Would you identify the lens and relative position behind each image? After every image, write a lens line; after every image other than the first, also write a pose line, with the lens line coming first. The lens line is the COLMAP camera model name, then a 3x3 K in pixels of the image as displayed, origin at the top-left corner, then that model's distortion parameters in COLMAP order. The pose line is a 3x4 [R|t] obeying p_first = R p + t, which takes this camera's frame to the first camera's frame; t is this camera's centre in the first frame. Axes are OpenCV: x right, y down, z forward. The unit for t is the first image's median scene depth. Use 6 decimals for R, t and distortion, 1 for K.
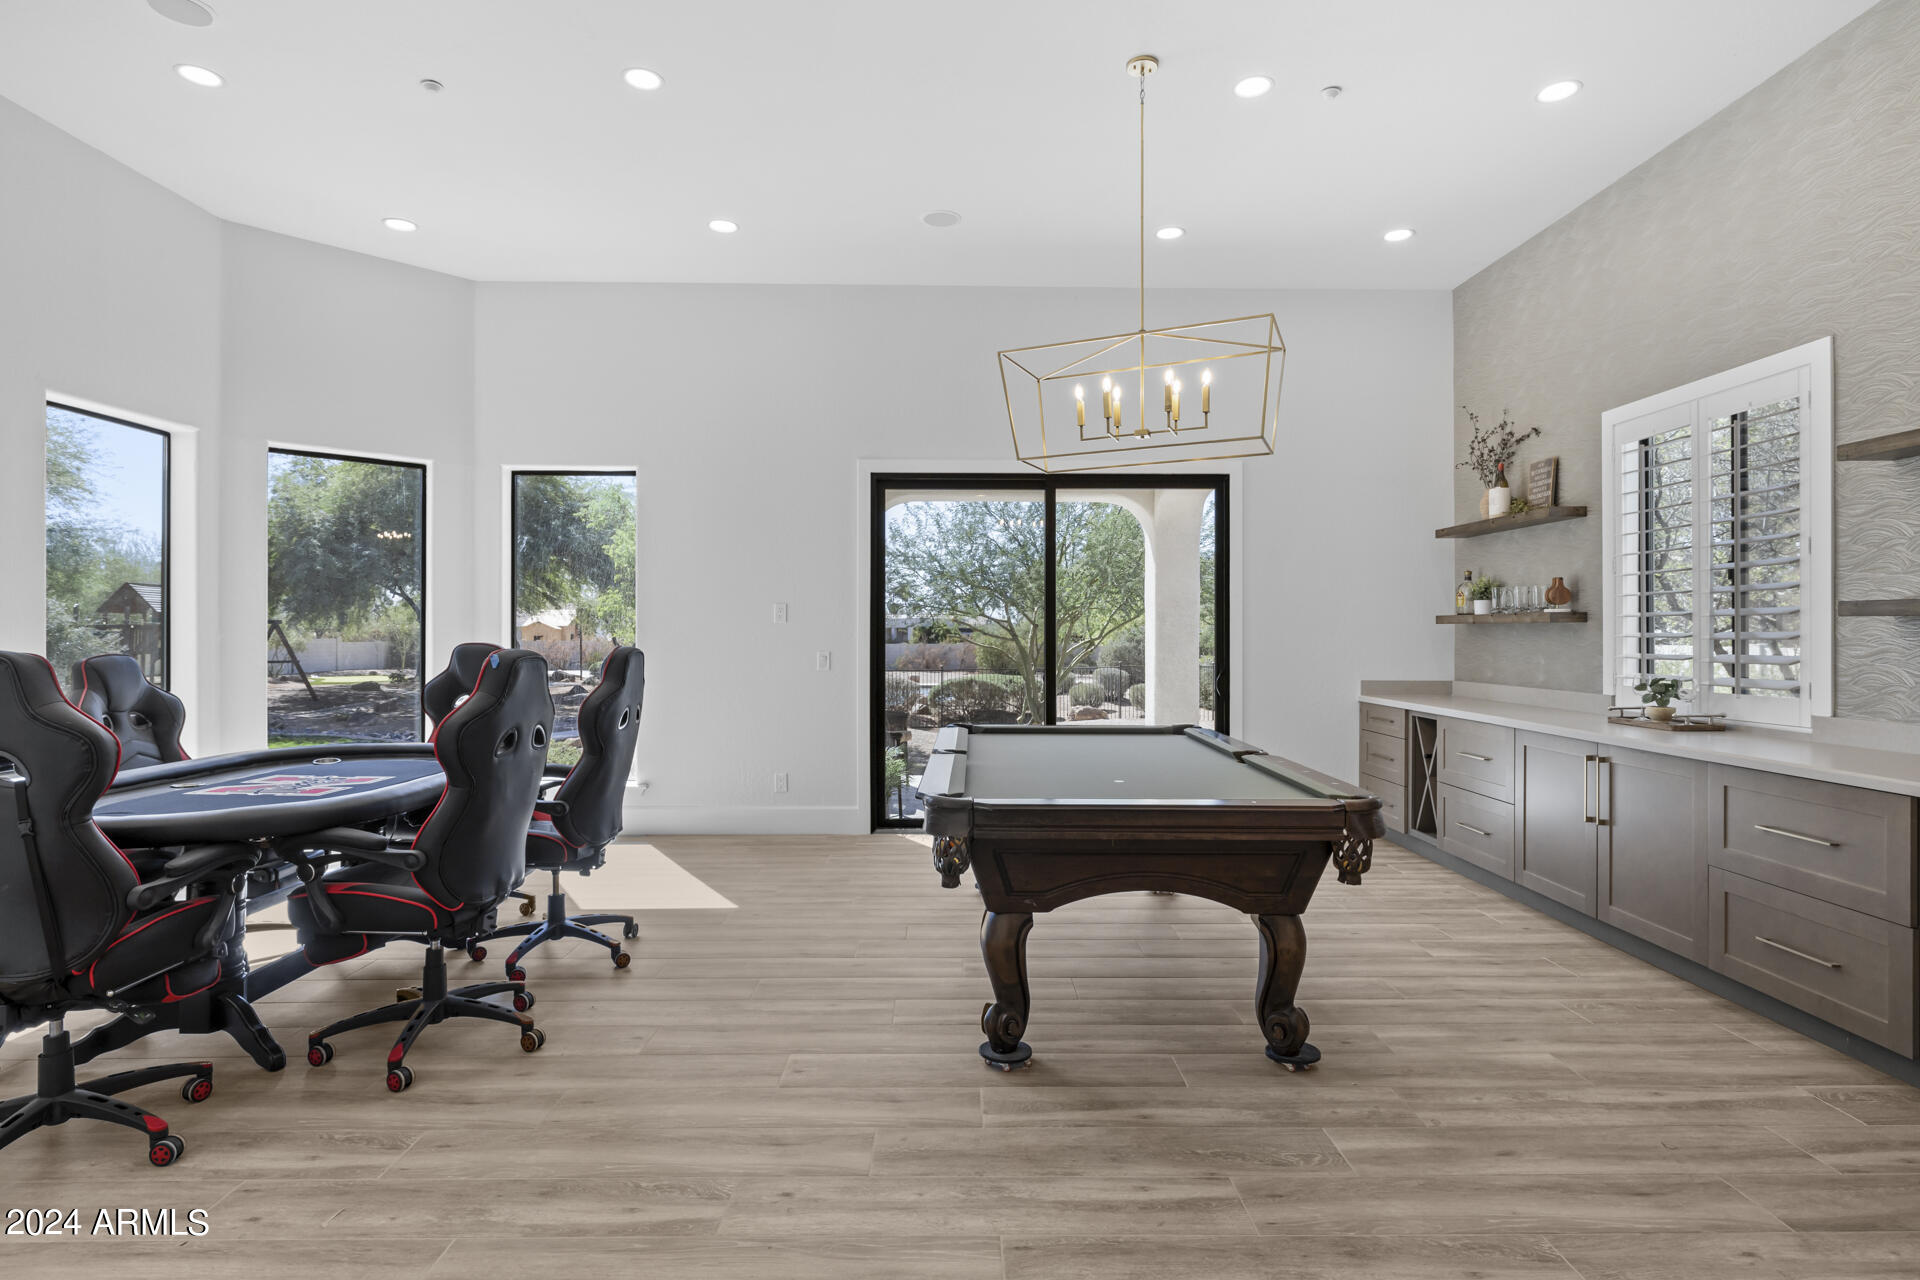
lens RADIAL K [[982.4, 0, 960.1], [0, 982.4, 630.2], [0, 0, 1]] dist [-0.000053, -0.000040]
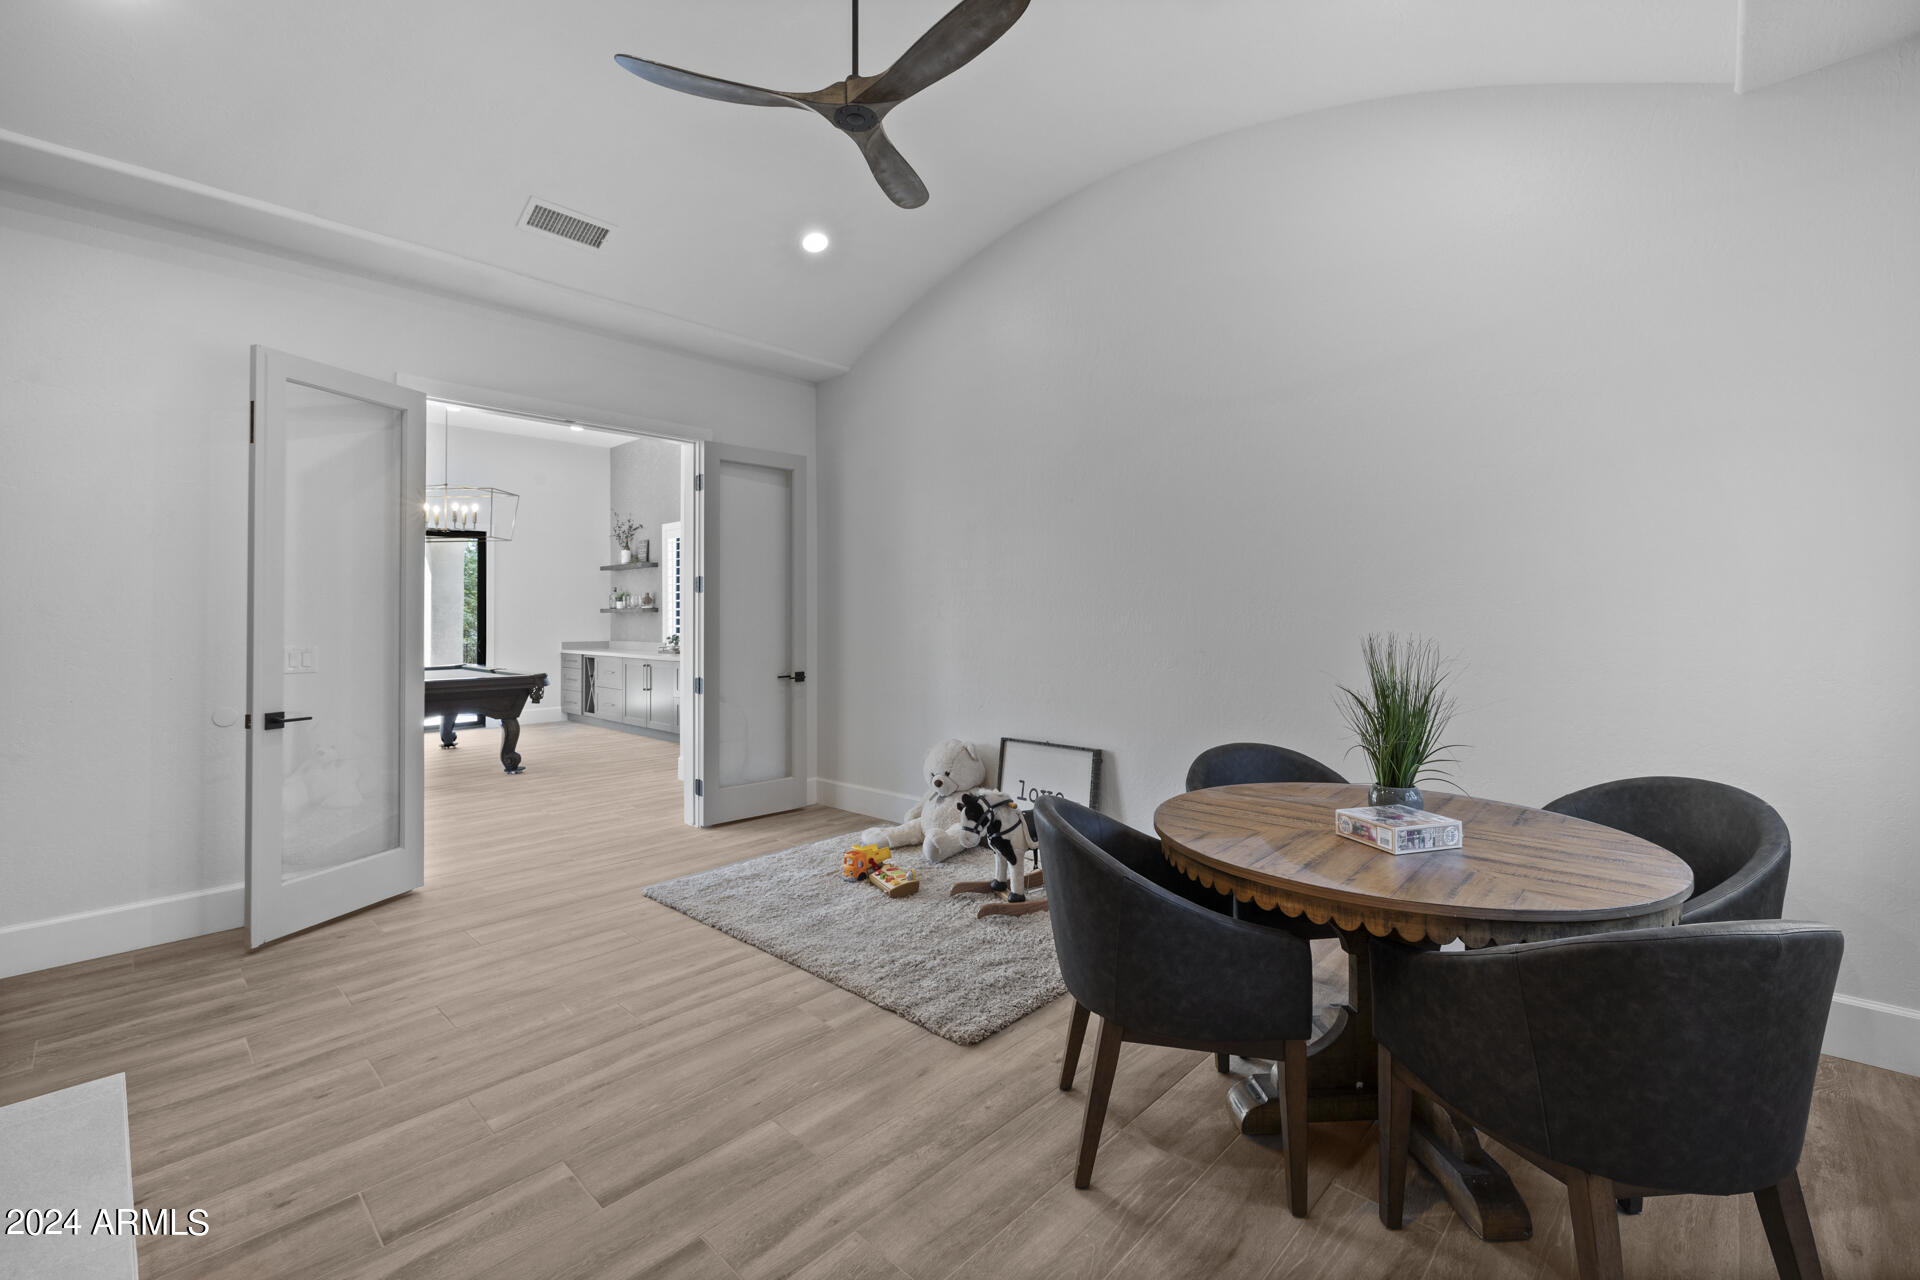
lens RADIAL K [[818.4, 0, 976.5], [0, 818.4, 595.3], [0, 0, 1]] dist [0.000391, 0.000010]
pose [[0.684451, 0.009165, 0.729001, -0.246410], [0.007651, 0.999776, -0.019752, -0.003906], [-0.729018, 0.019097, 0.684228, -0.826037]]
